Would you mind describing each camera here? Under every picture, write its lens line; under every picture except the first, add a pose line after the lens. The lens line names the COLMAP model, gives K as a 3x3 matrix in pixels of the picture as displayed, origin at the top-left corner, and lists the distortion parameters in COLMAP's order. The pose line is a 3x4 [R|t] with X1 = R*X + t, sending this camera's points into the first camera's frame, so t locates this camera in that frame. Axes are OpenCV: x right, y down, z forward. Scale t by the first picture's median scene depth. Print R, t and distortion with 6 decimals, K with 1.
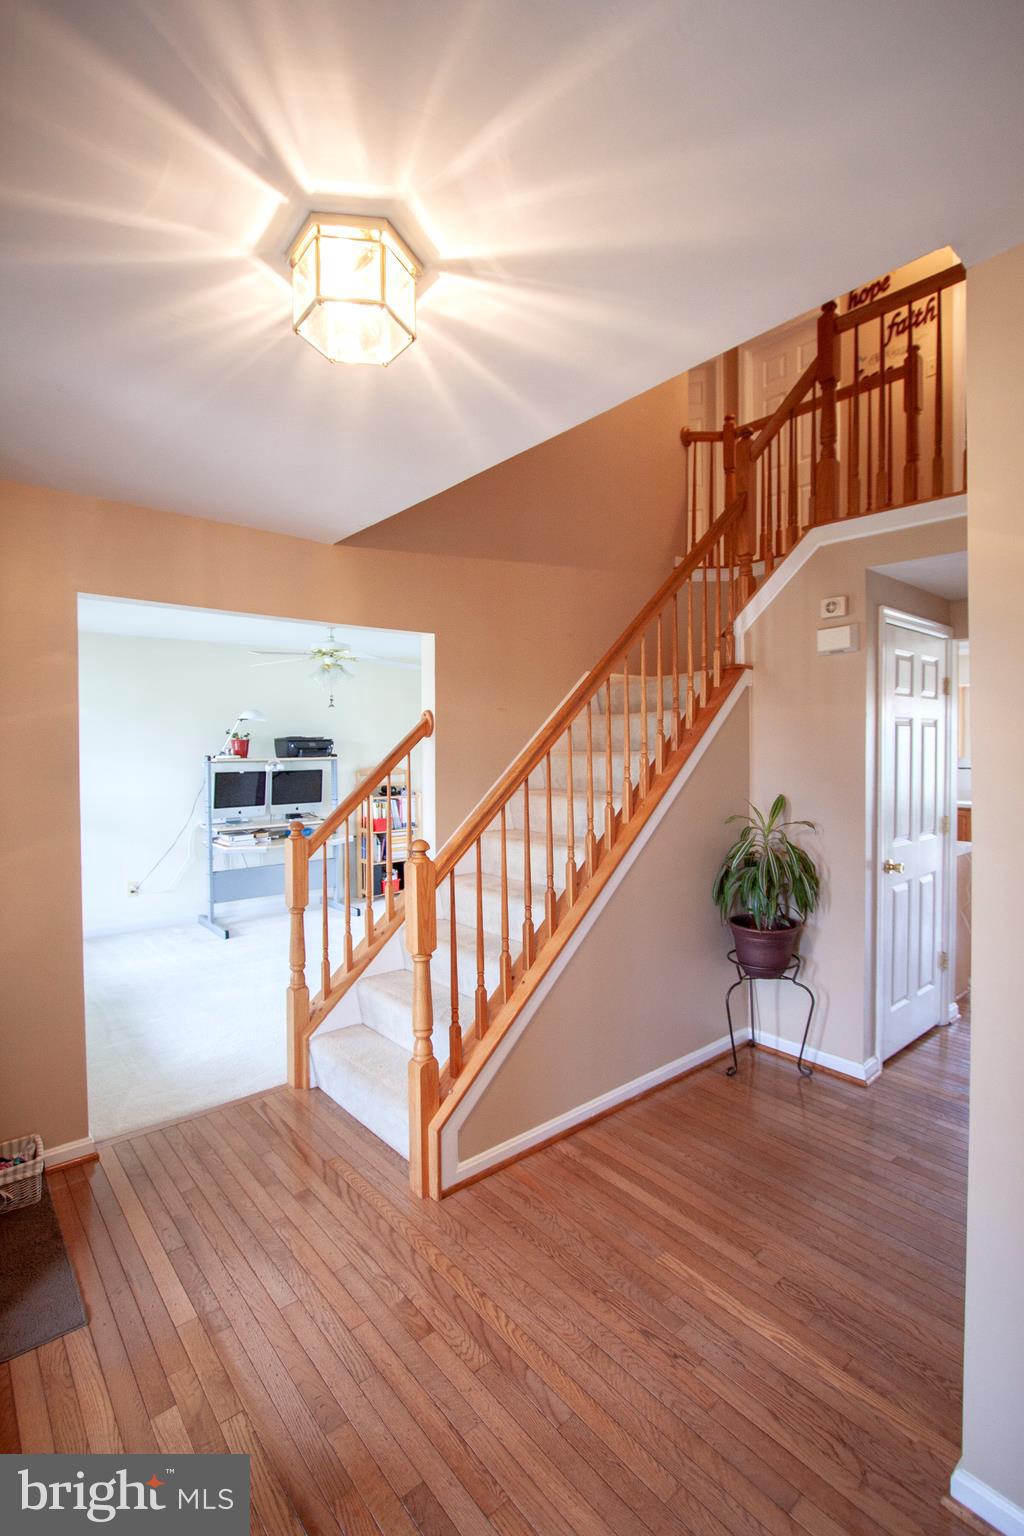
lens RADIAL K [[709.5, 0, 512.0], [0, 709.5, 768.0], [0, 0, 1]] dist [-0.013698, 0.000504]
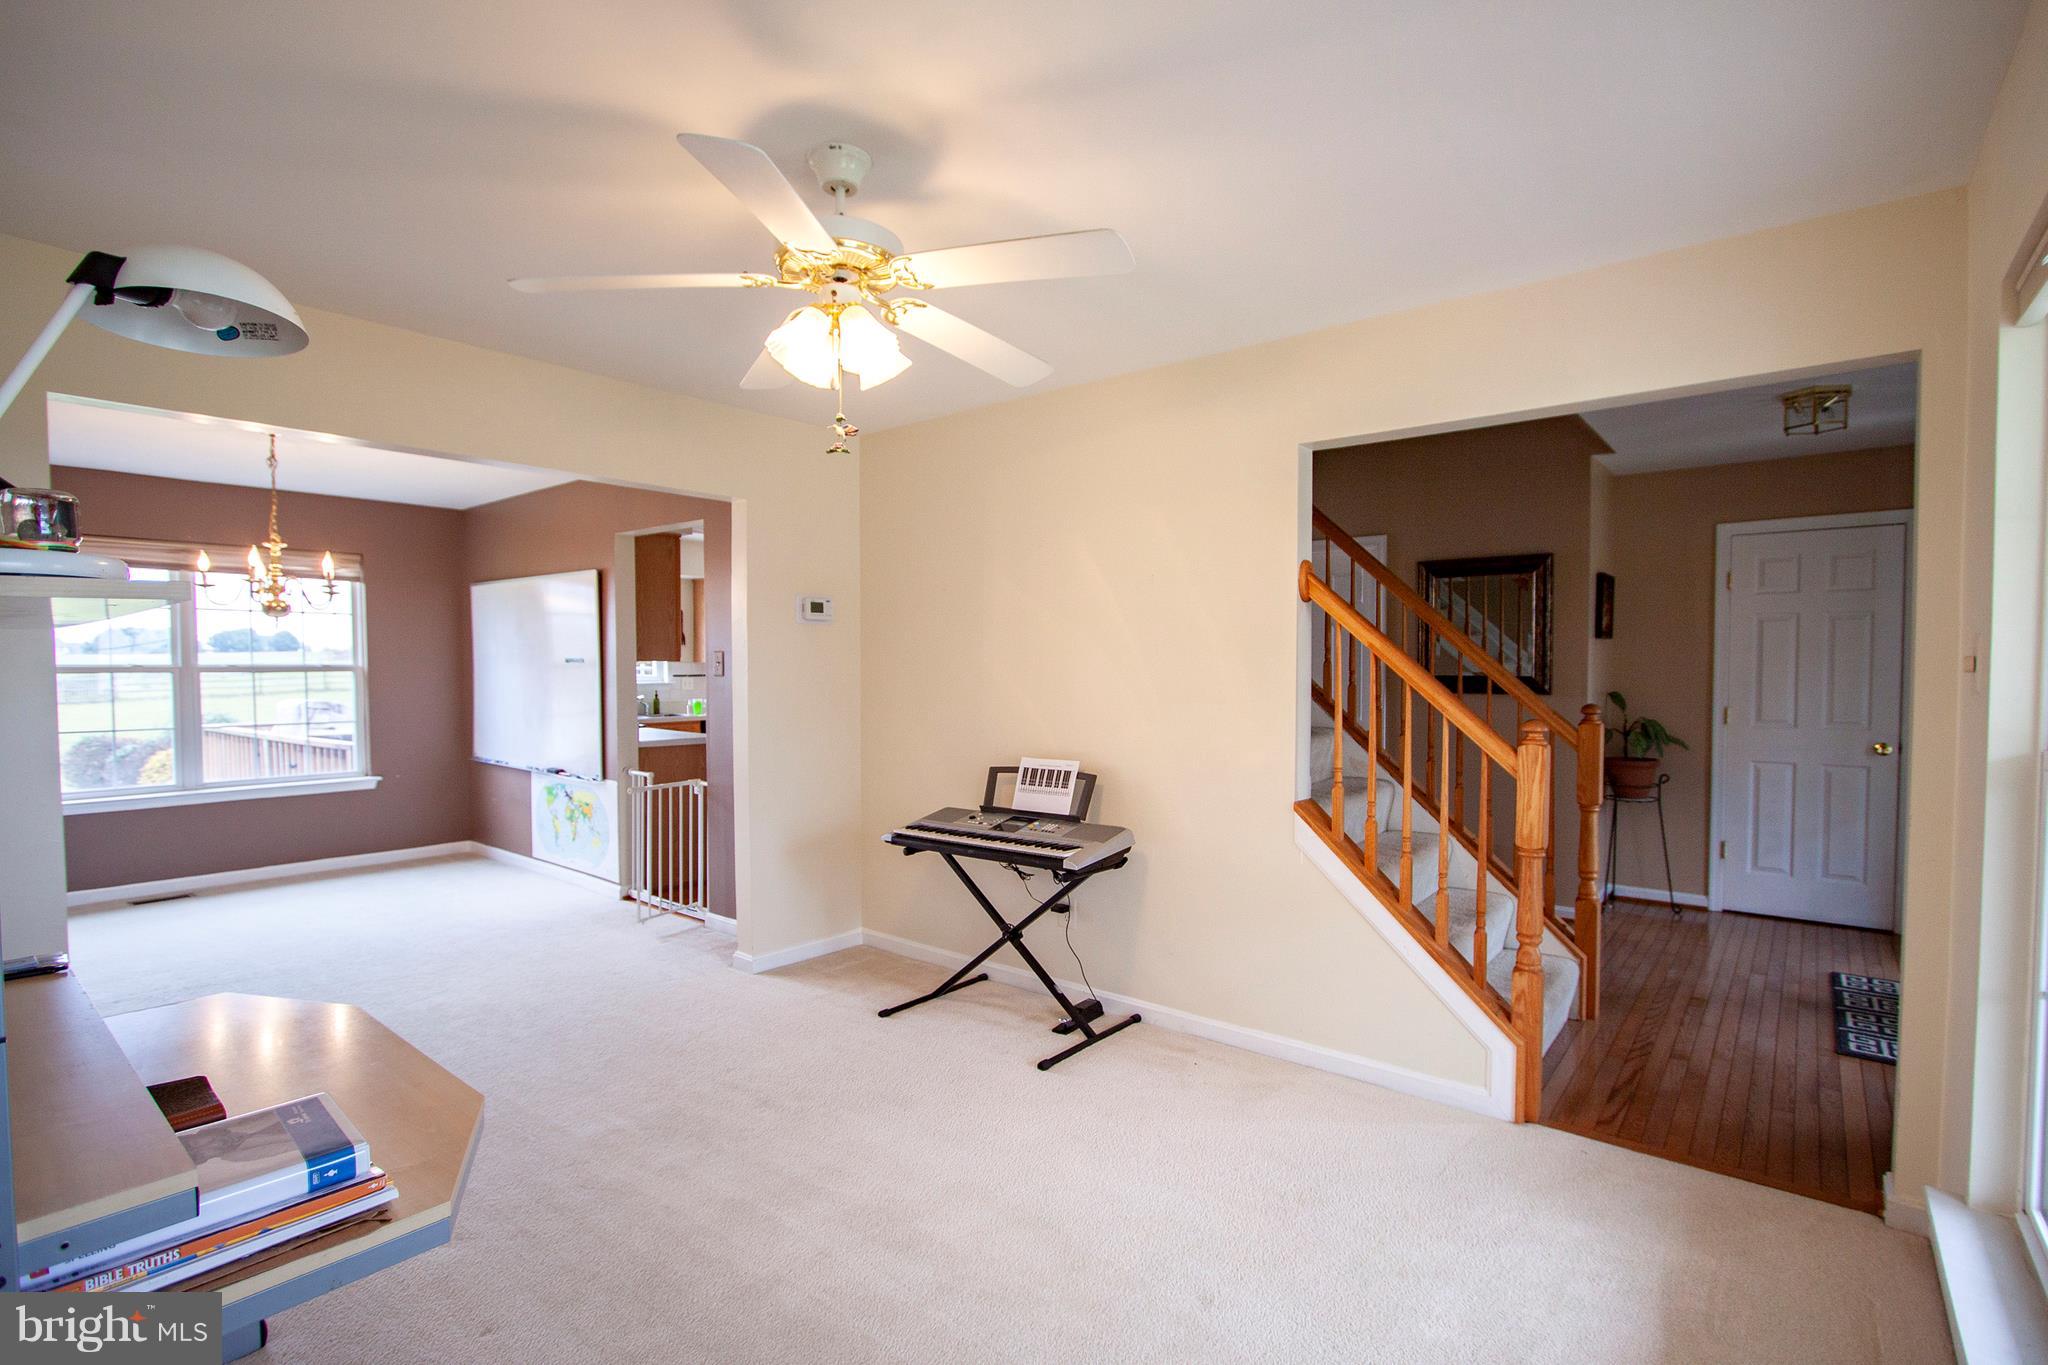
lens RADIAL K [[946.0, 0, 1033.1], [0, 946.0, 698.8], [0, 0, 1]] dist [-0.013698, 0.000504]
pose [[-0.182102, -0.025583, 0.982947, -1.754237], [0.029510, 0.999069, 0.031469, 0.016076], [-0.982837, 0.034738, -0.181177, 2.600347]]
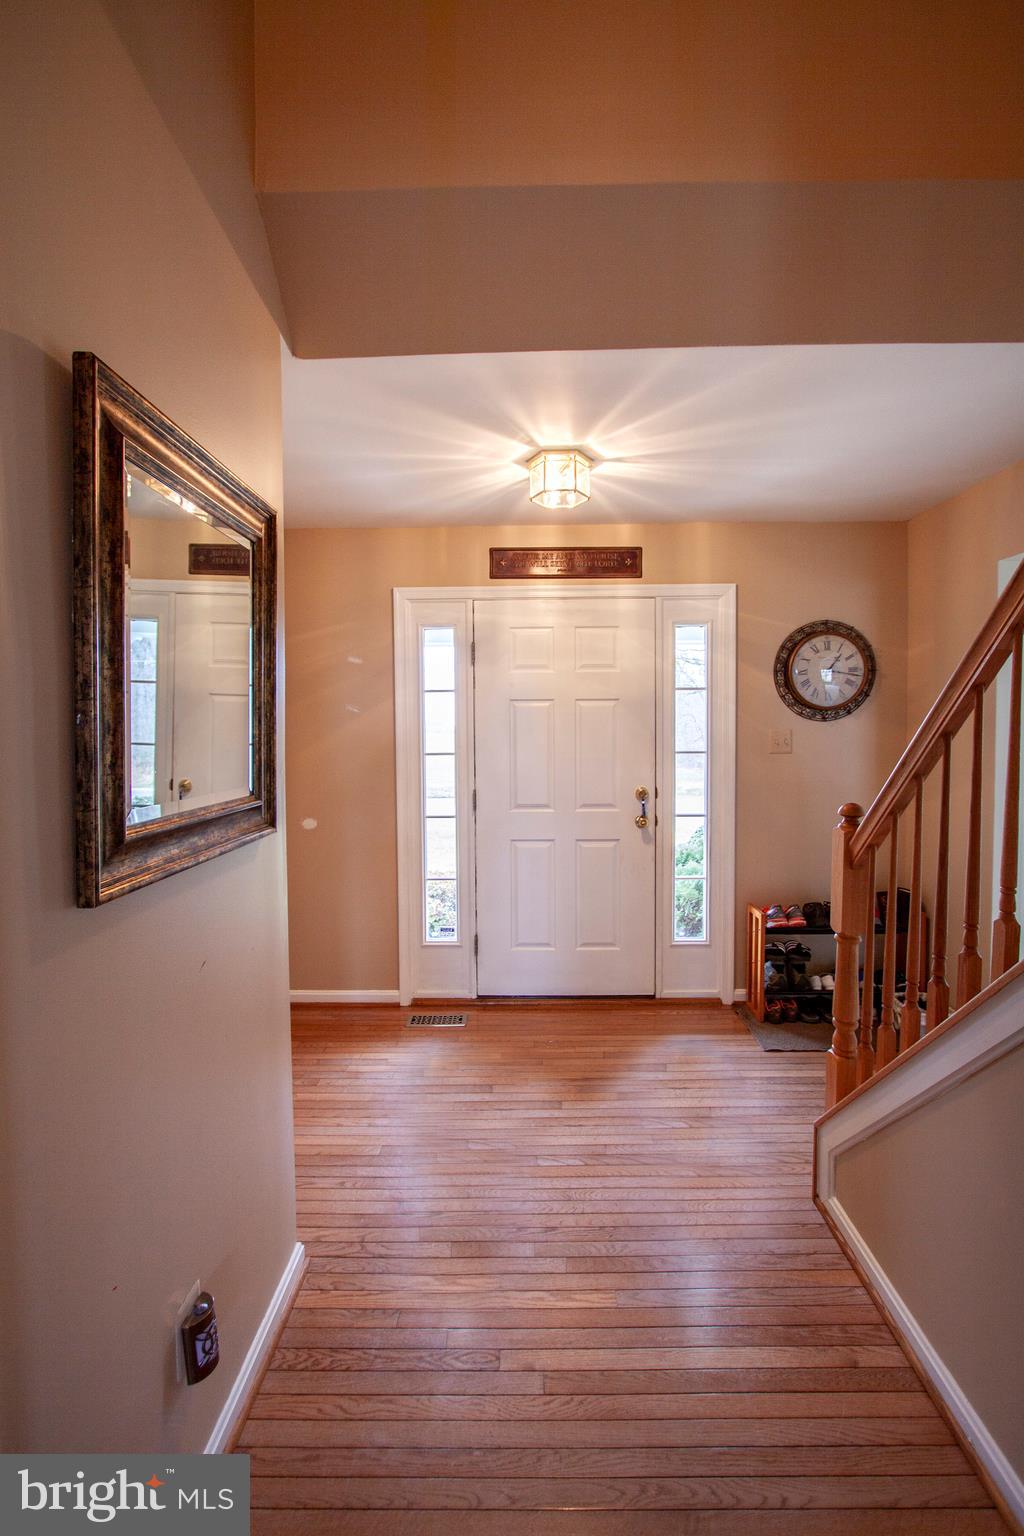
lens RADIAL K [[709.5, 0, 512.0], [0, 709.5, 768.0], [0, 0, 1]] dist [-0.013698, 0.000504]
pose [[-0.666099, 0.050562, -0.744148, 0.939930], [-0.007295, 0.997210, 0.074287, 0.000193], [0.745828, 0.054910, -0.663872, 1.521147]]
